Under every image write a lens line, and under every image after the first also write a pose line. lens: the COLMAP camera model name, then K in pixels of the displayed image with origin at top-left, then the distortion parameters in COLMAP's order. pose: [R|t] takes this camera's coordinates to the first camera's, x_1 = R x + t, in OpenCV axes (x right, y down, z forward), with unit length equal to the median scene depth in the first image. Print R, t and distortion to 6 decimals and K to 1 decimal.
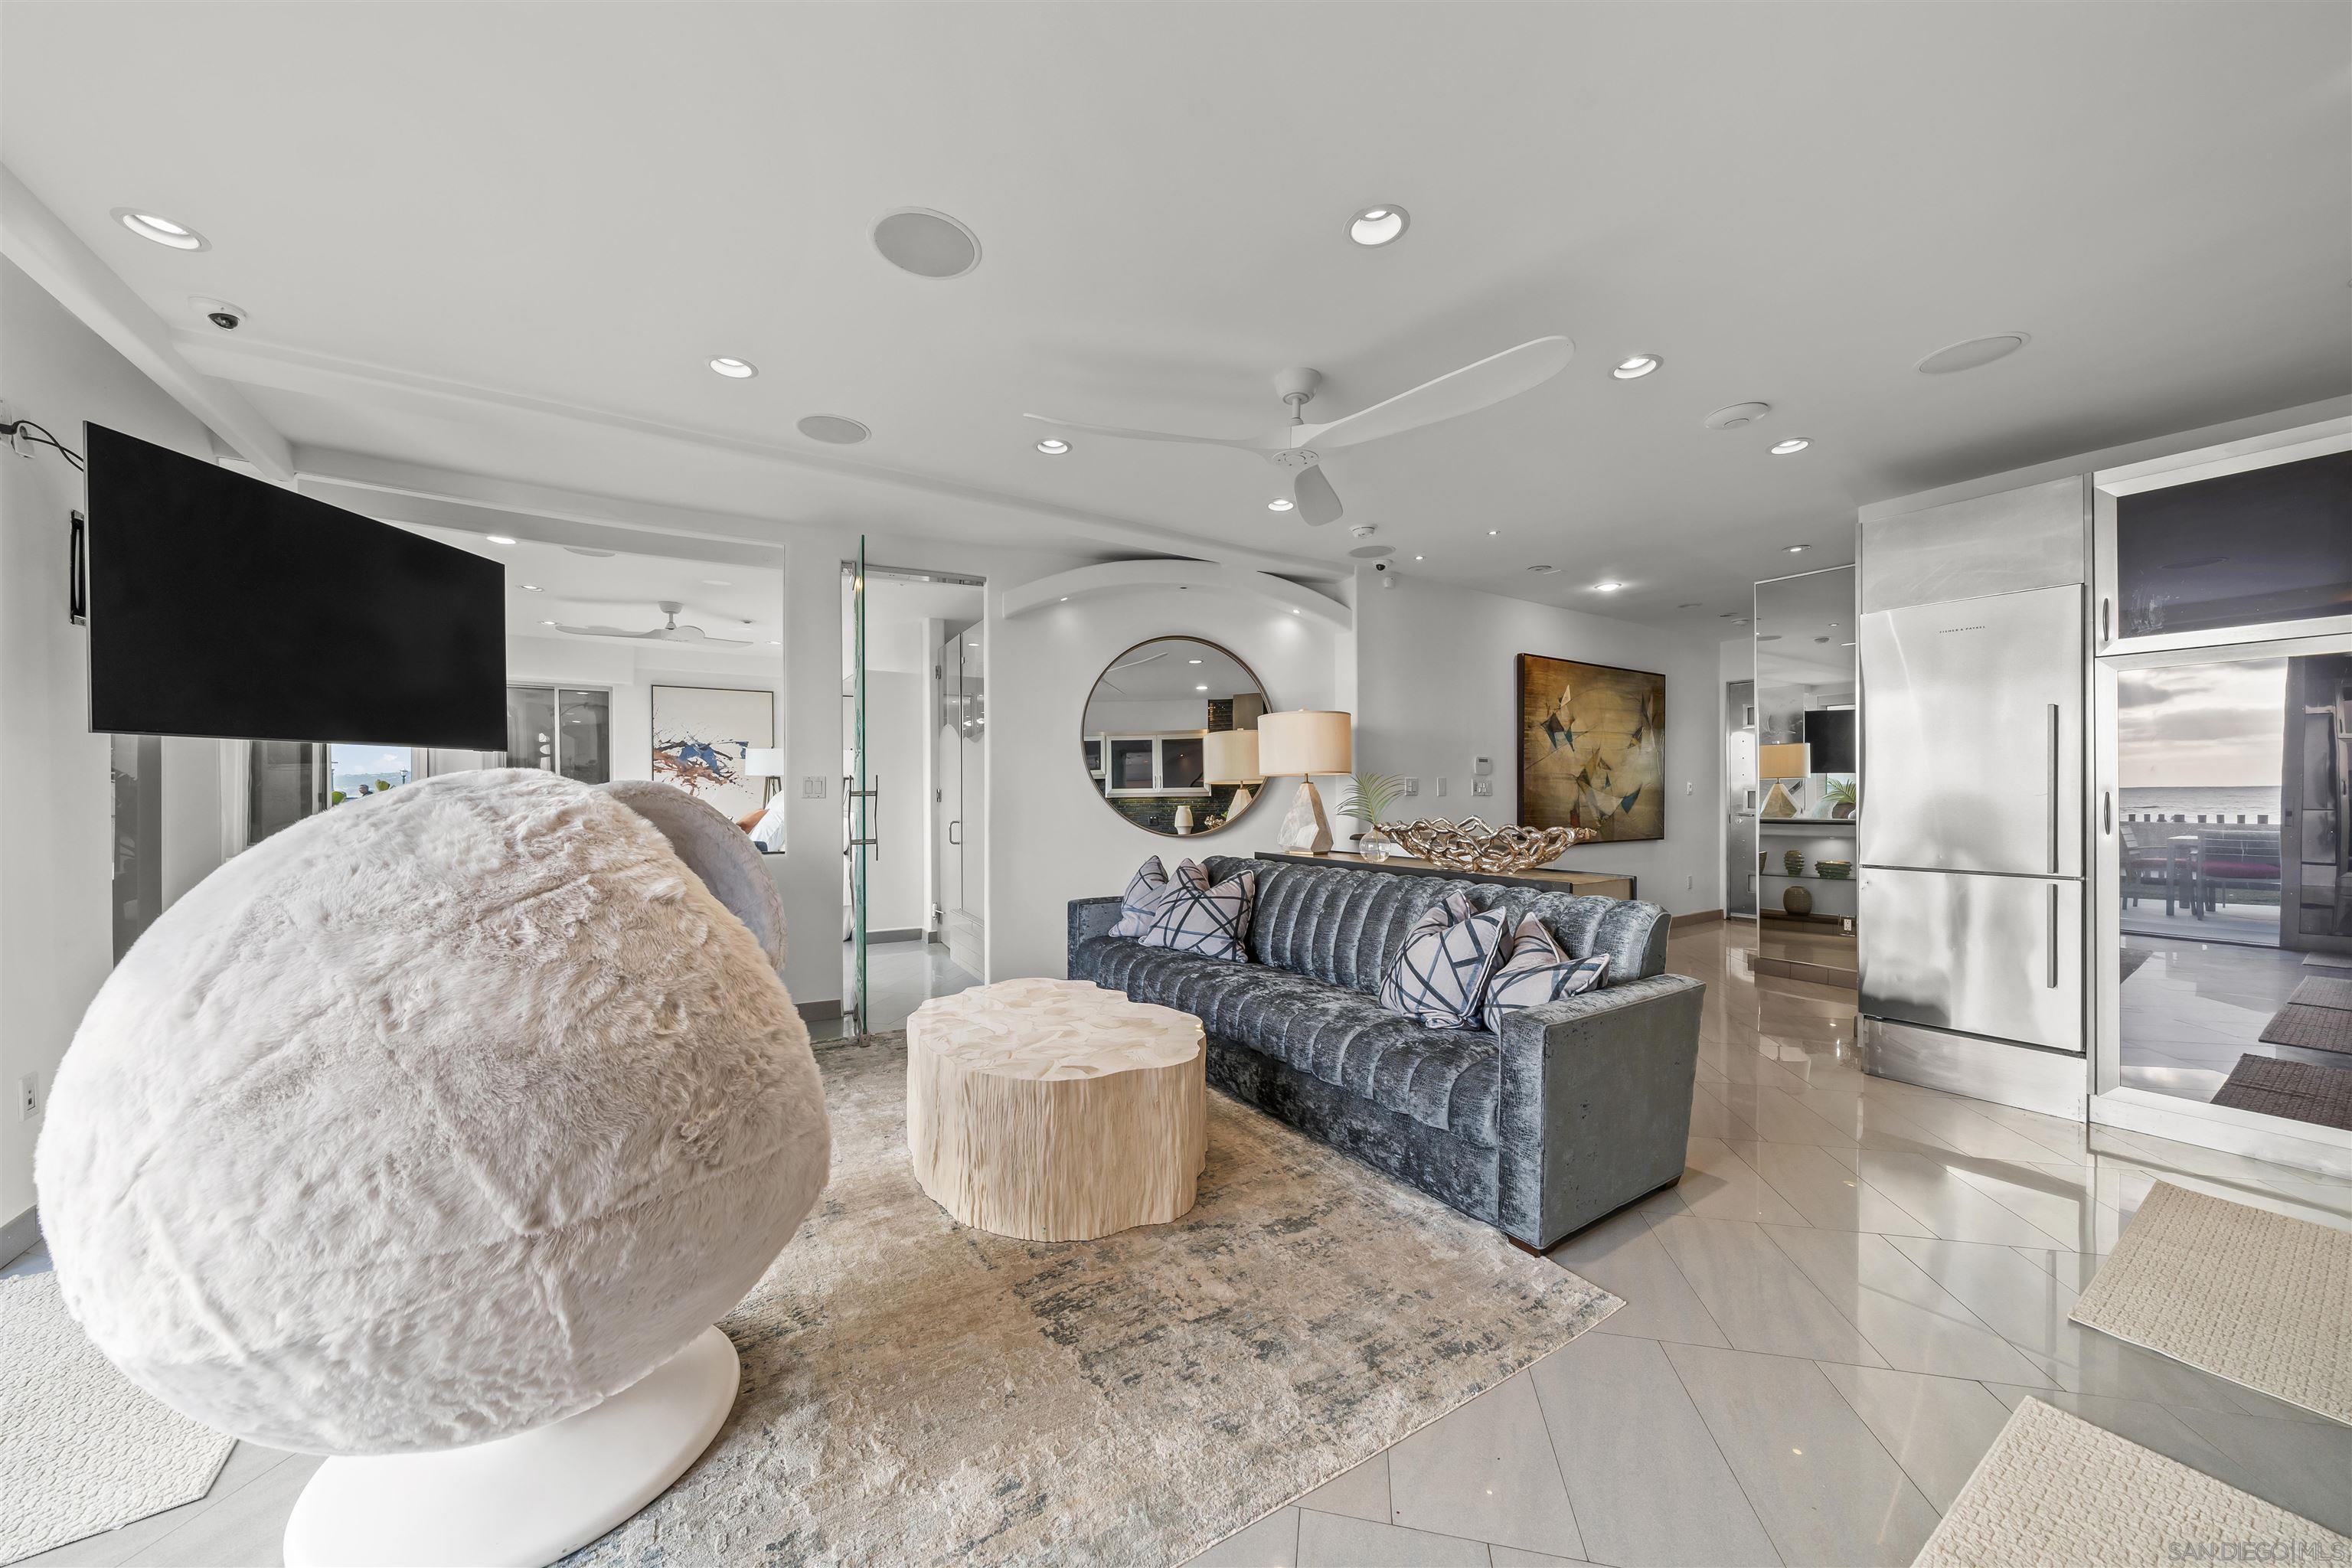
lens RADIAL K [[810.2, 0, 1171.1], [0, 810.2, 798.0], [0, 0, 1]] dist [-0.001054, -0.000131]
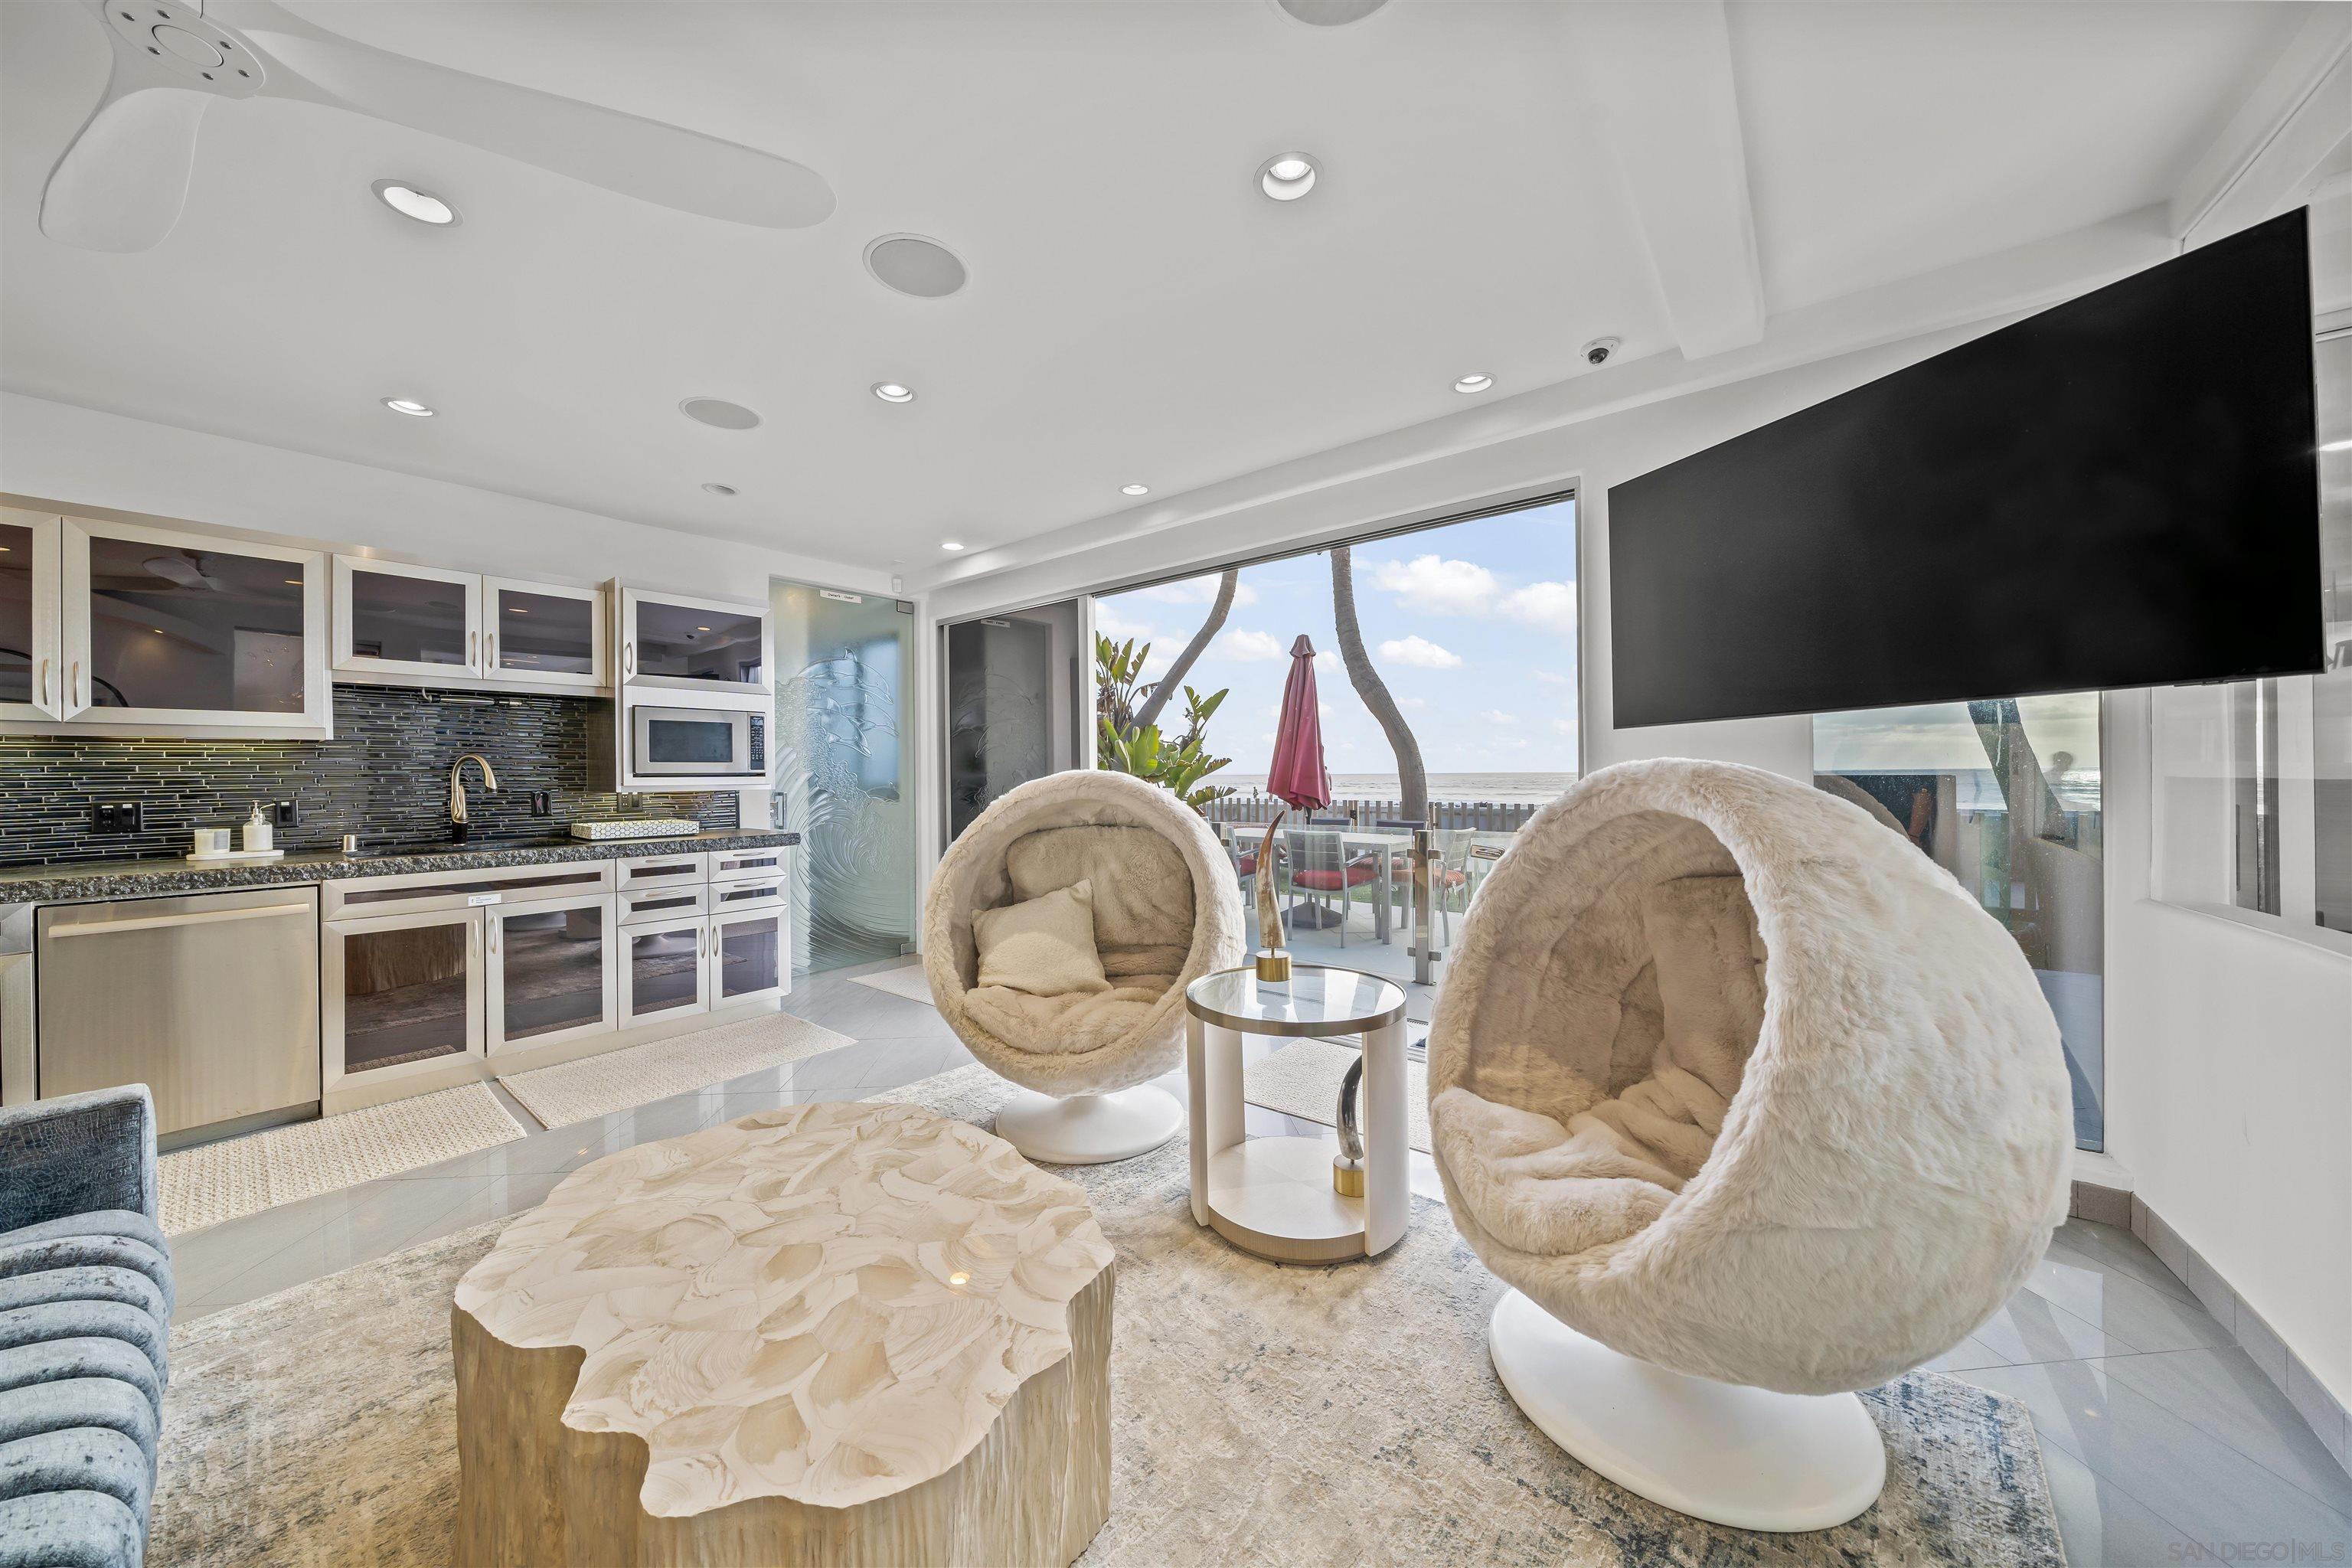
lens RADIAL K [[806.7, 0, 1168.2], [0, 806.7, 769.5], [0, 0, 1]] dist [-0.001390, -0.000178]
pose [[-0.956622, 0.009340, -0.291184, -0.207828], [0.008095, 0.999952, 0.005477, -0.022294], [0.291221, 0.002882, -0.956651, 1.456094]]
